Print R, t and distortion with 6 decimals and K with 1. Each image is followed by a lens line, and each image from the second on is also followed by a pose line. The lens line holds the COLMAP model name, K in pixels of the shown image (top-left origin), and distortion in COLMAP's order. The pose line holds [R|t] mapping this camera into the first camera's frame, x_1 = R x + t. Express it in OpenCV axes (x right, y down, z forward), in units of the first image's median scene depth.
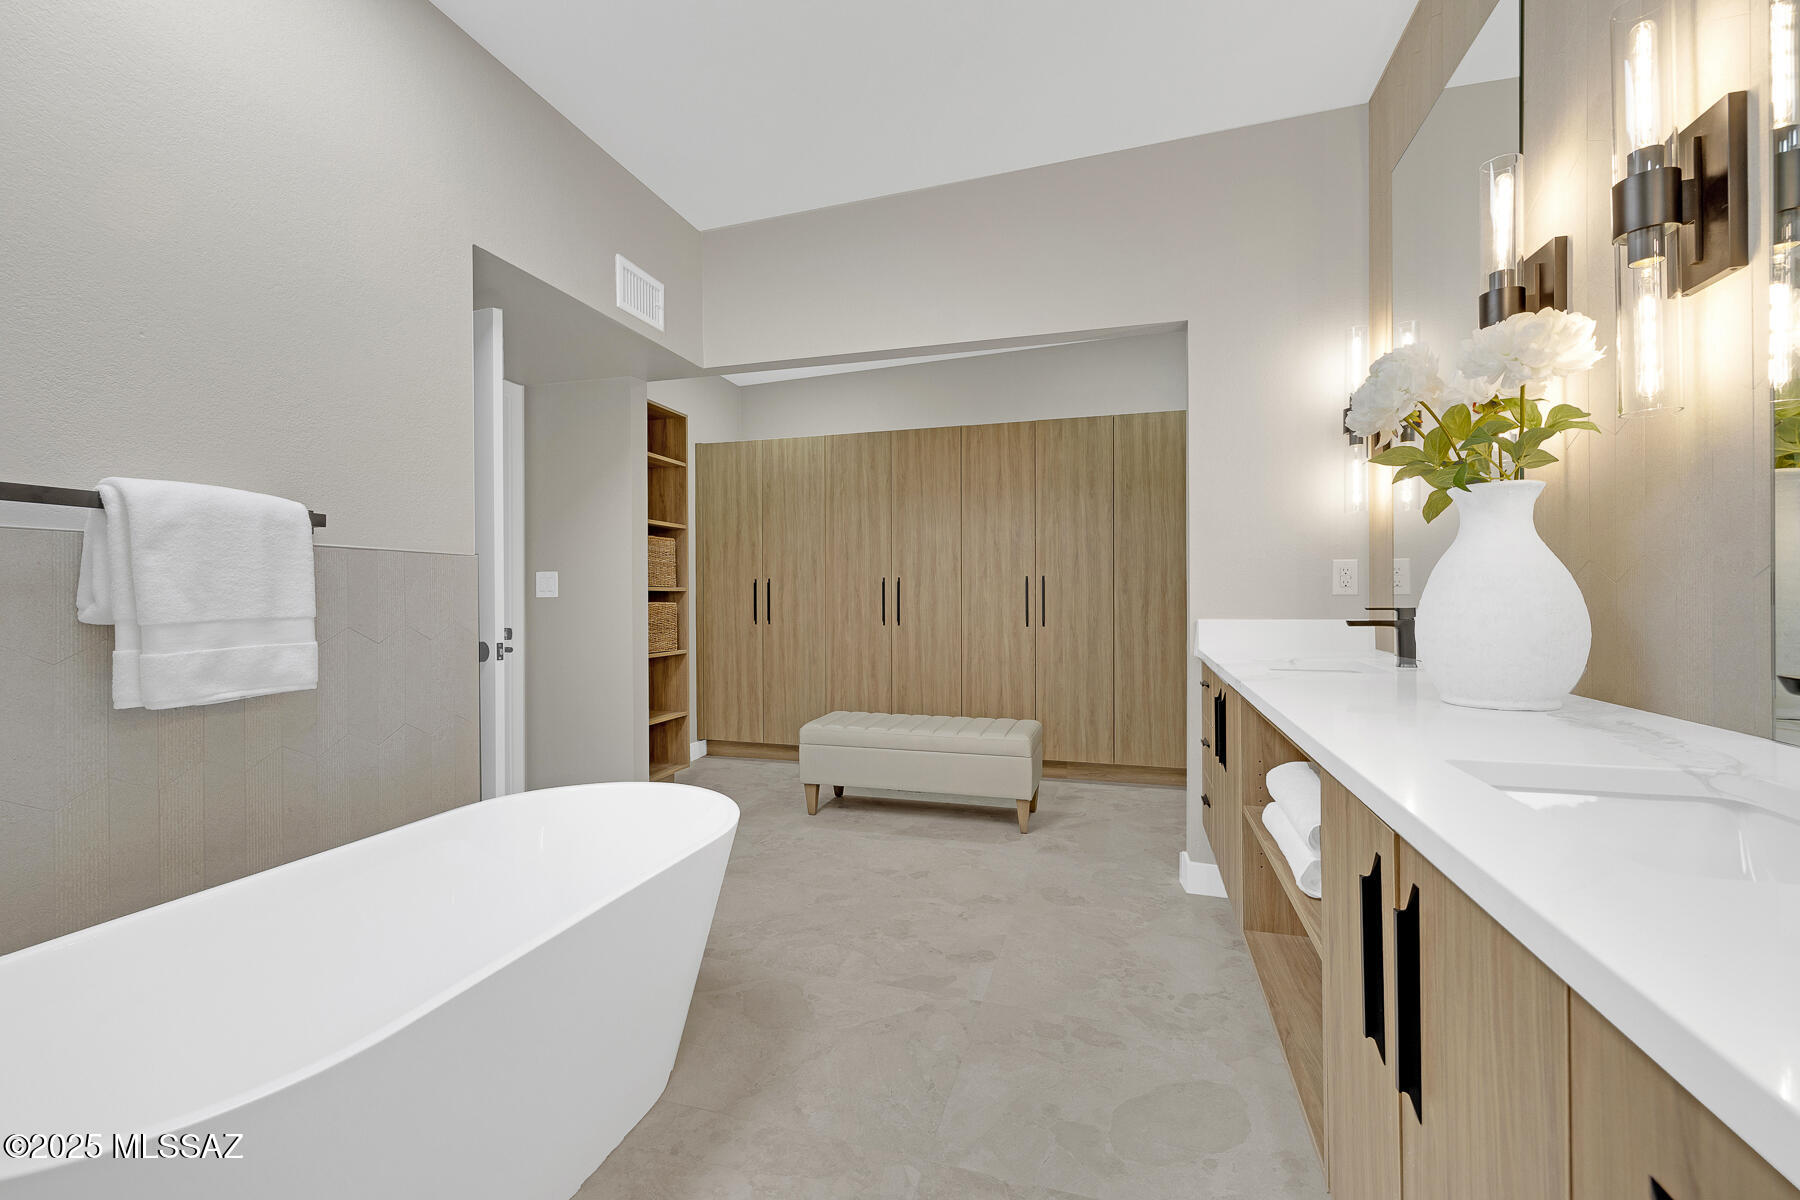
lens RADIAL K [[759.1, 0, 900.0], [0, 759.1, 600.0], [0, 0, 1]] dist [-0.000257, -0.000077]
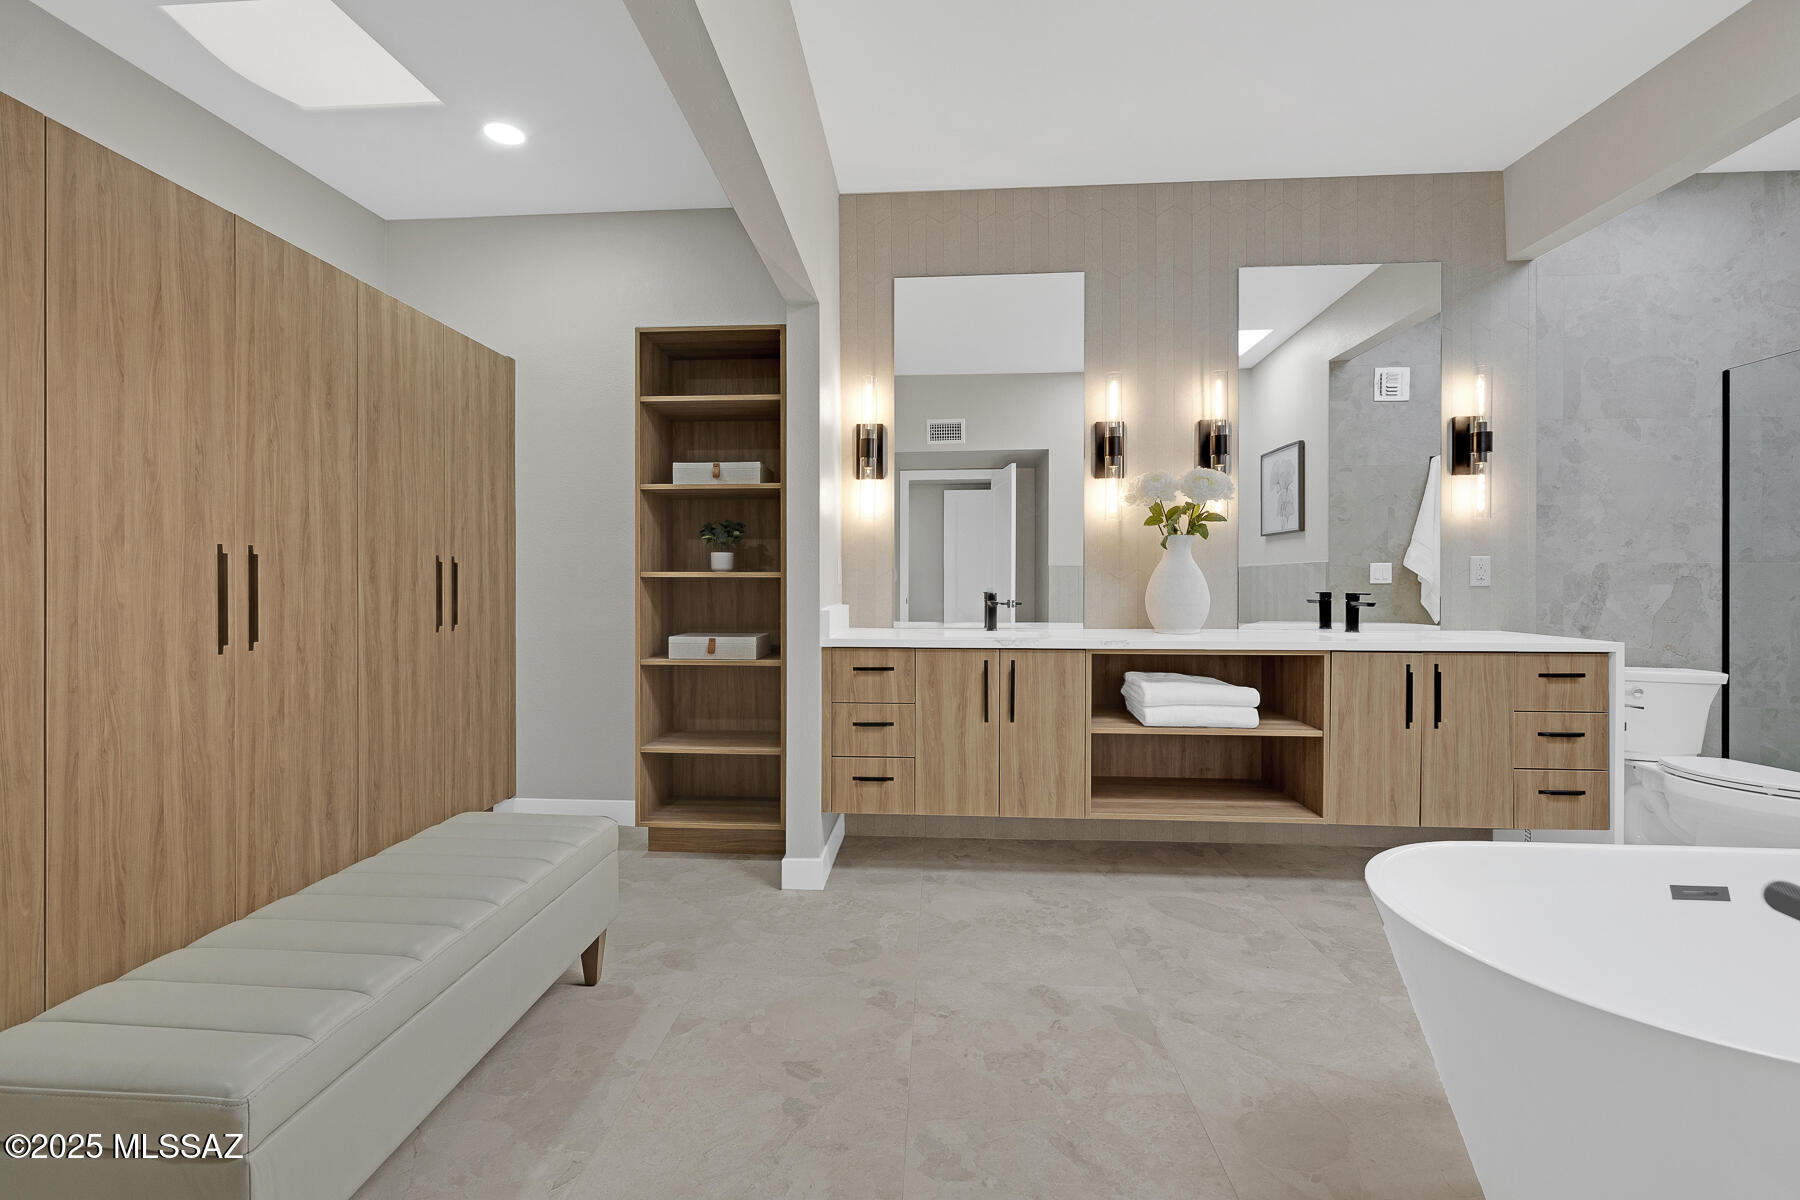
lens RADIAL K [[750.9, 0, 884.5], [0, 750.9, 587.1], [0, 0, 1]] dist [-0.000413, 0.000049]
pose [[-0.222415, -0.004573, 0.974941, -0.378275], [0.003536, 0.999979, 0.005497, -0.006938], [-0.974946, 0.004670, -0.222394, 0.737691]]
